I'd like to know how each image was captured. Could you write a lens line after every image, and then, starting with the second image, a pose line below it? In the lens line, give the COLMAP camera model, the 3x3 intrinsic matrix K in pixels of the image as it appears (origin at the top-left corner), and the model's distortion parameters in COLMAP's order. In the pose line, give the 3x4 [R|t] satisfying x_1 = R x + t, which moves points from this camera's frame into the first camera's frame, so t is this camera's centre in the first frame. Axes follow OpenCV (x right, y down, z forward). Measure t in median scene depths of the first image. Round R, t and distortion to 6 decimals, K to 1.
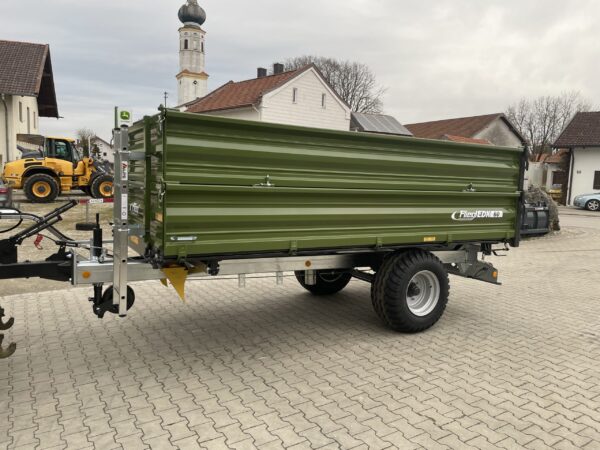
lens RADIAL K [[451.8, 0, 304.1], [0, 451.8, 220.5], [0, 0, 1]] dist [0.086874, -0.111730]
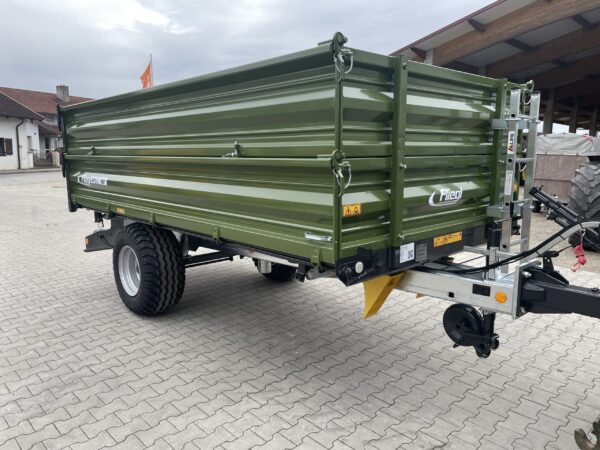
lens RADIAL K [[451.8, 0, 299.5], [0, 451.8, 225.2], [0, 0, 1]] dist [0.086874, -0.111730]
pose [[-0.223071, -0.187145, 0.956669, -1.039695], [0.080355, 0.974528, 0.209375, -0.129688], [-0.971485, 0.123579, -0.202351, 1.177992]]
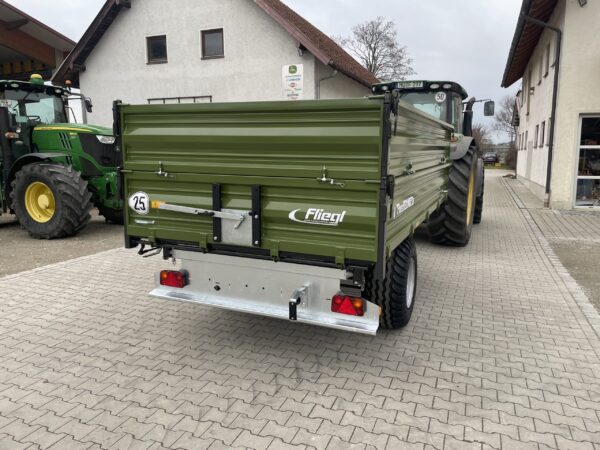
lens RADIAL K [[451.8, 0, 300.7], [0, 451.8, 215.5], [0, 0, 1]] dist [0.086874, -0.111730]
pose [[-0.798872, 0.047221, -0.599644, 0.661941], [-0.091264, 0.975856, 0.198434, -0.175027], [0.594536, 0.213250, -0.775275, 1.910230]]
